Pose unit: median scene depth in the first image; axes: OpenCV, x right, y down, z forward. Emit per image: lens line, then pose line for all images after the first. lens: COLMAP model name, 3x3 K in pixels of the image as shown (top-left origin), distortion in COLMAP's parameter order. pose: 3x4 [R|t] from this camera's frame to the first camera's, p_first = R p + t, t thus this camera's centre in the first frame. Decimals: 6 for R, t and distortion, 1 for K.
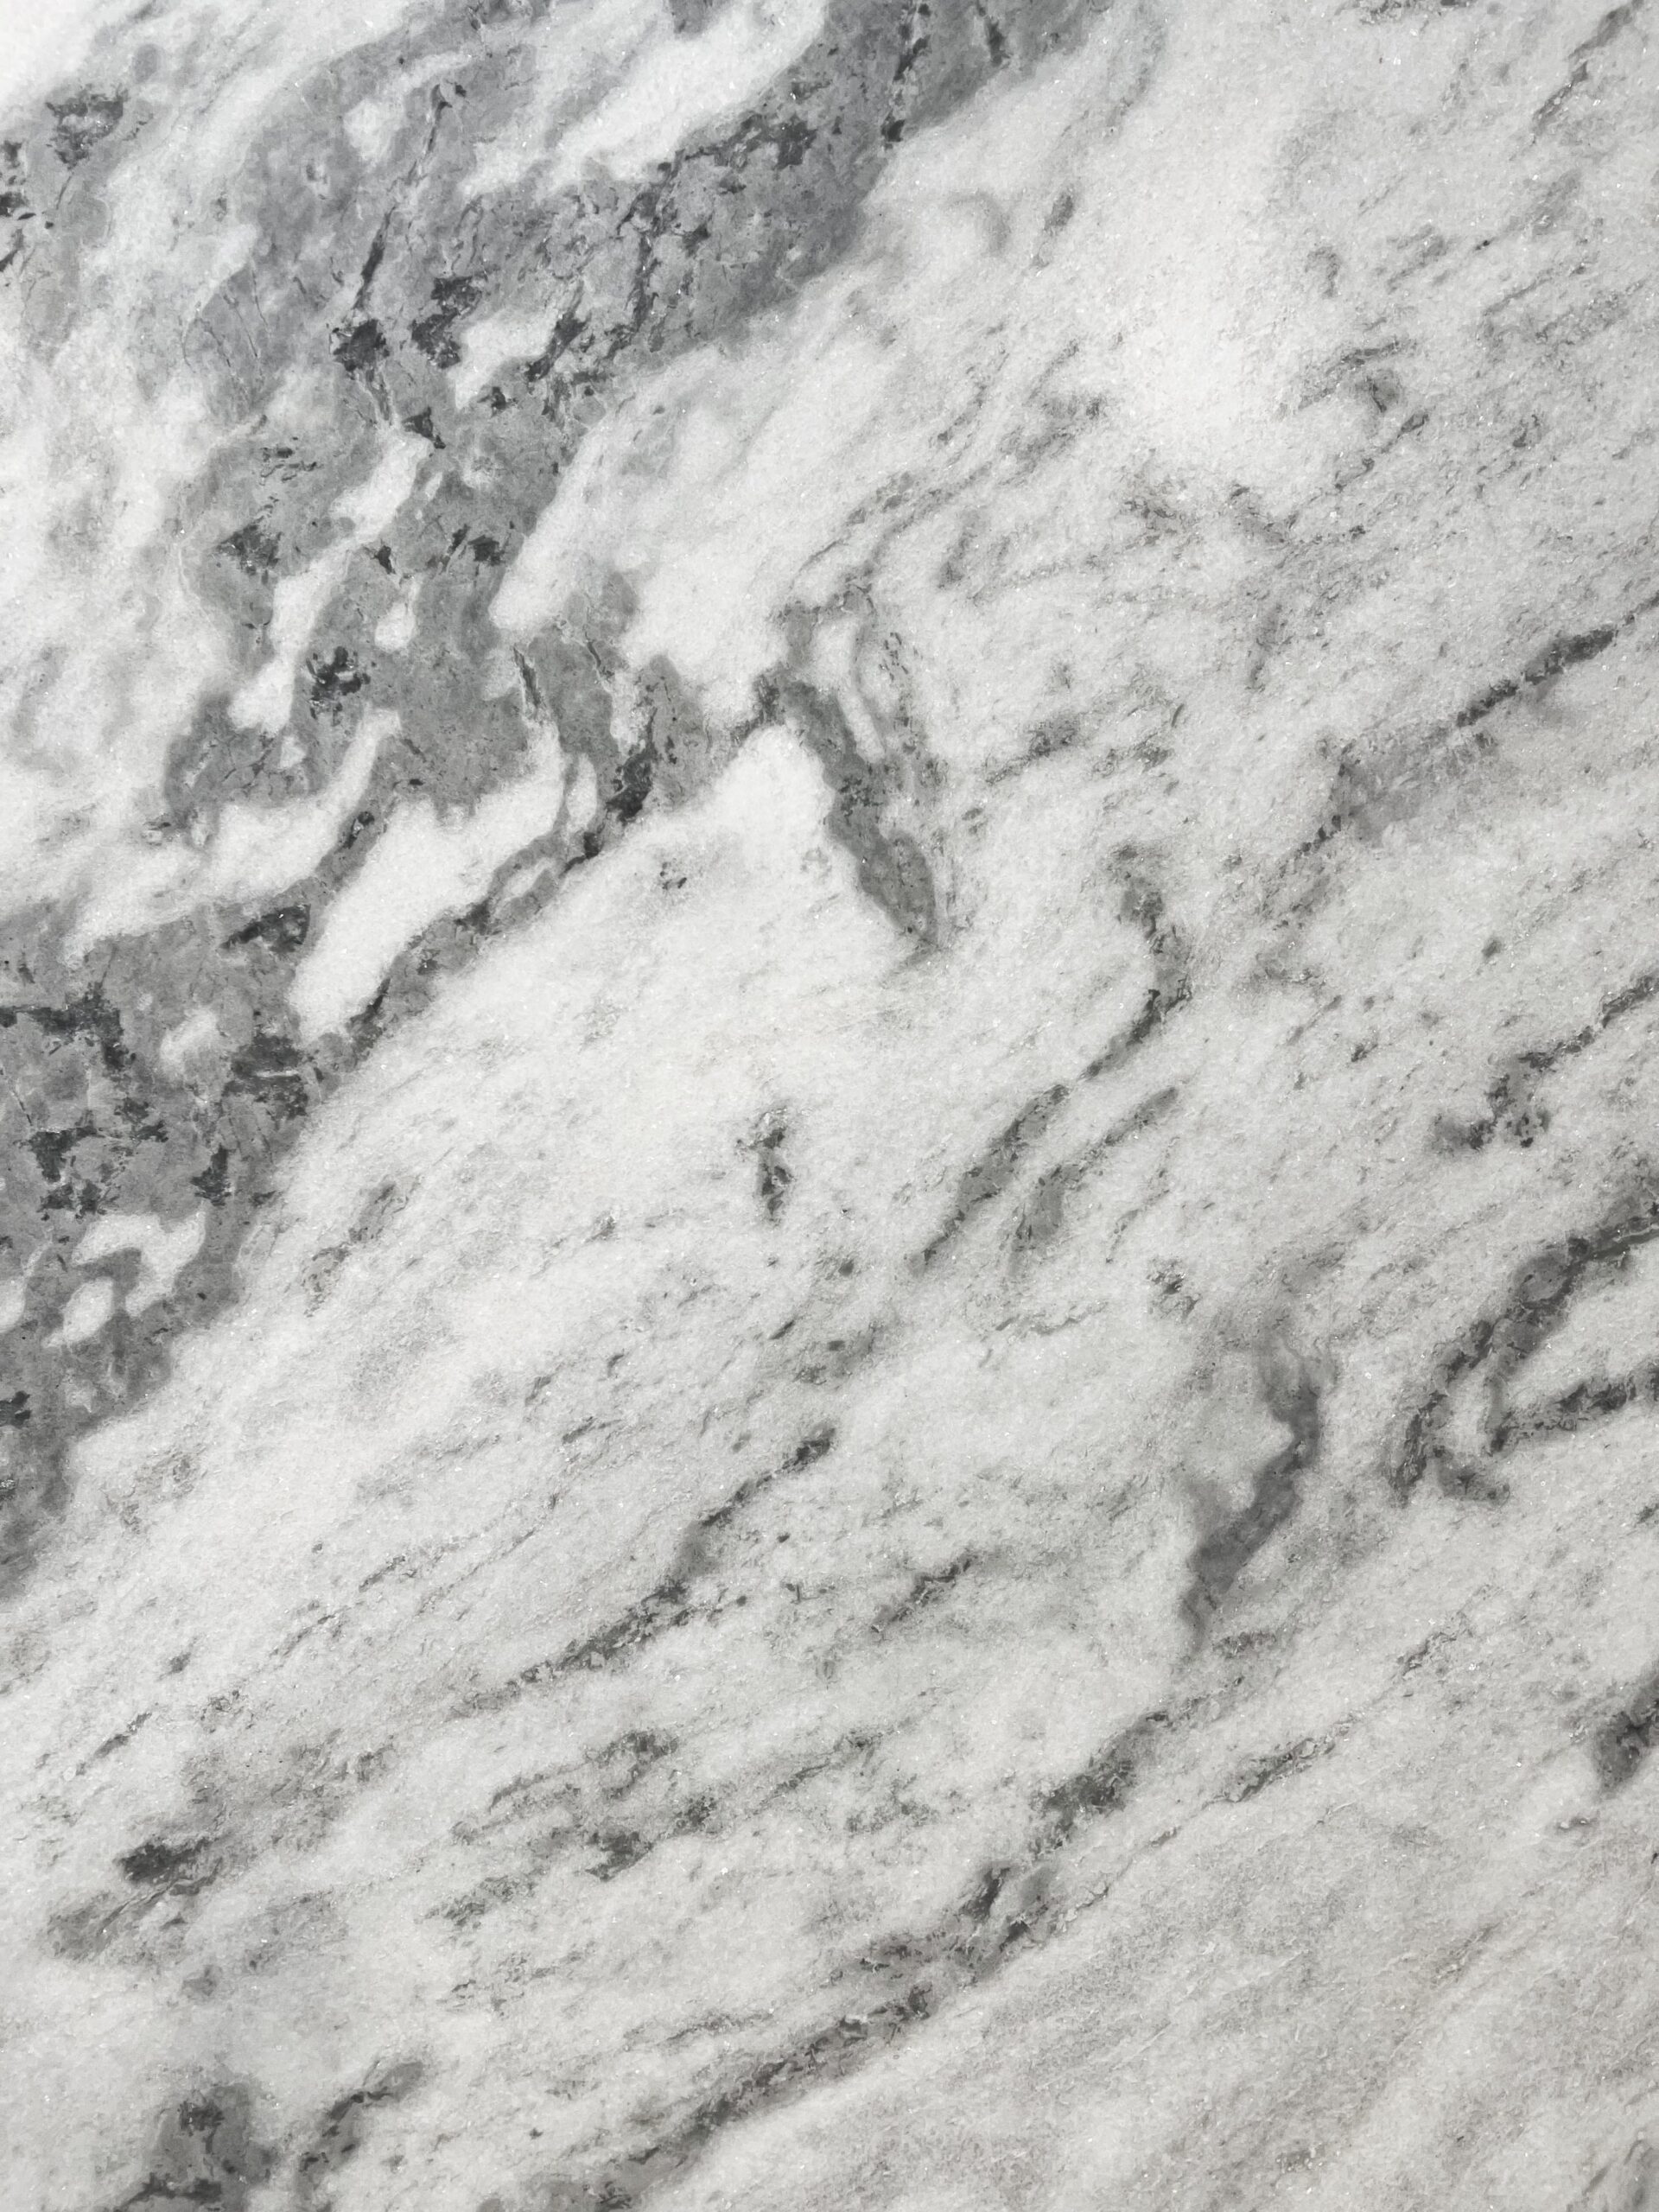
lens RADIAL K [[1664.9, 0, 827.9], [0, 1664.9, 1109.3], [0, 0, 1]] dist [0.016300, -0.001093]
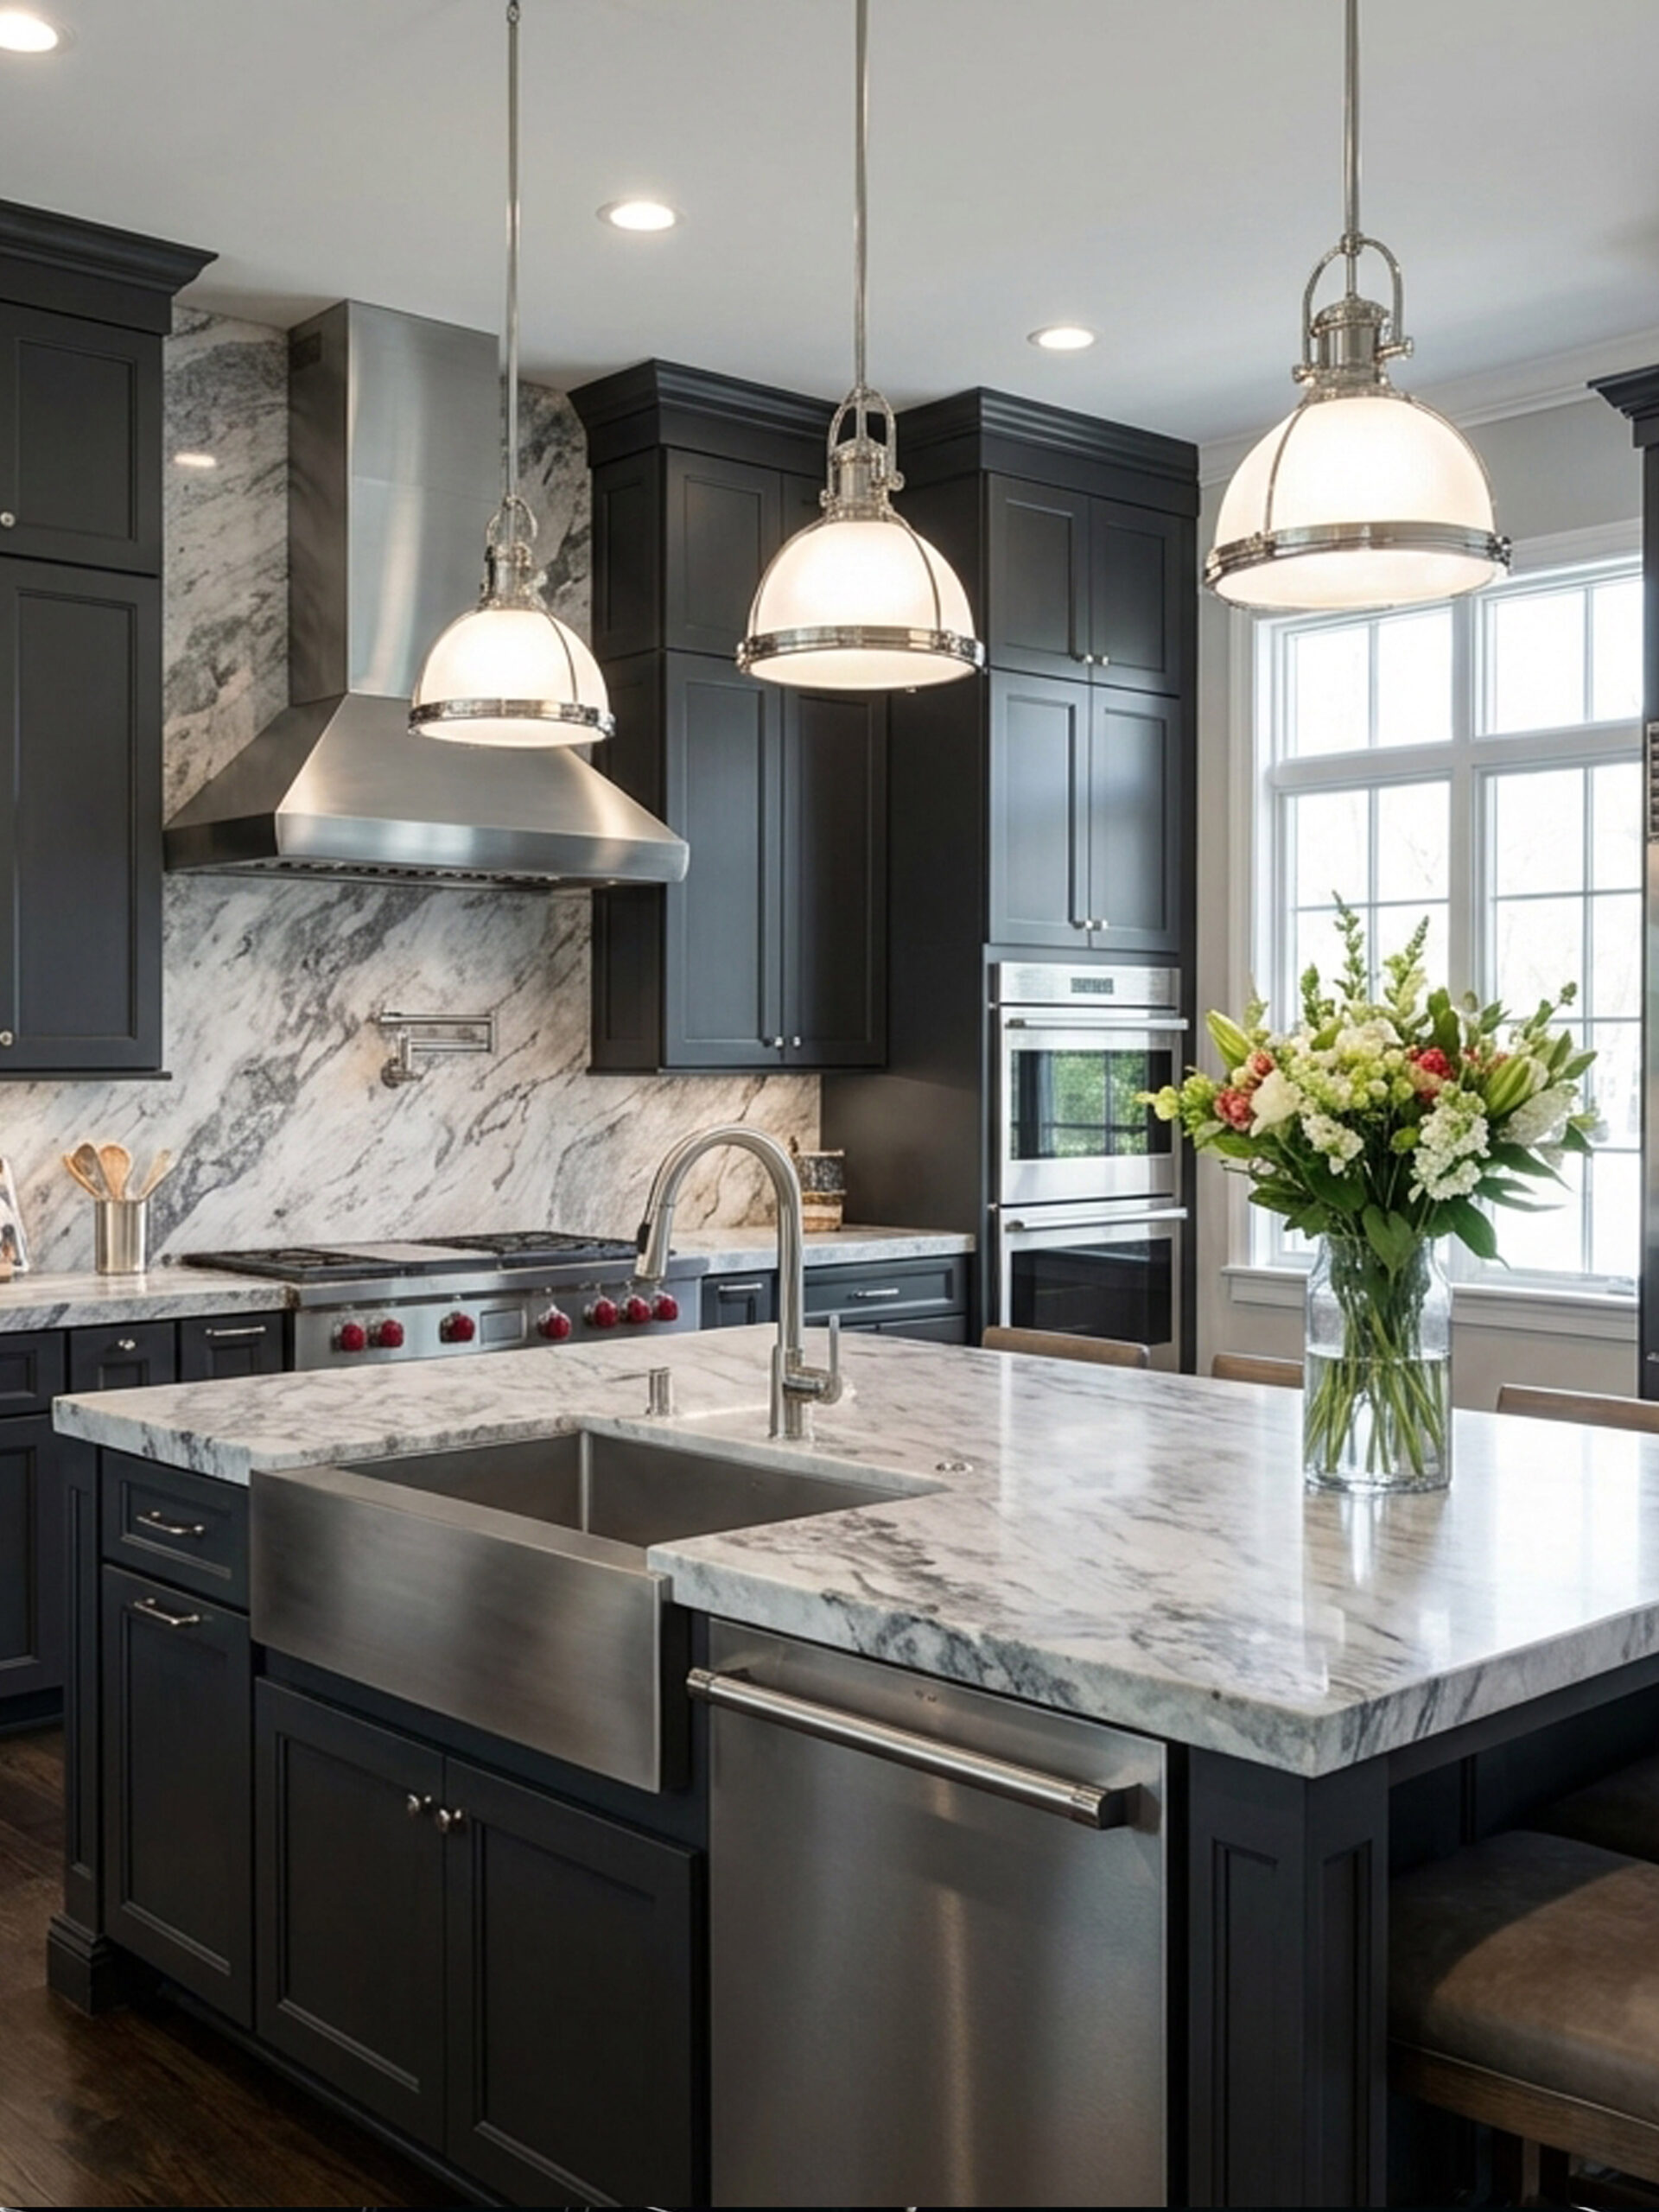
lens RADIAL K [[1664.9, 0, 830.9], [0, 1664.9, 1099.8], [0, 0, 1]] dist [0.016300, -0.001093]
pose [[0.996110, -0.012605, -0.087214, 2.186525], [0.014851, 0.999573, 0.025152, -0.079204], [0.086860, -0.026350, 0.995872, -4.980057]]
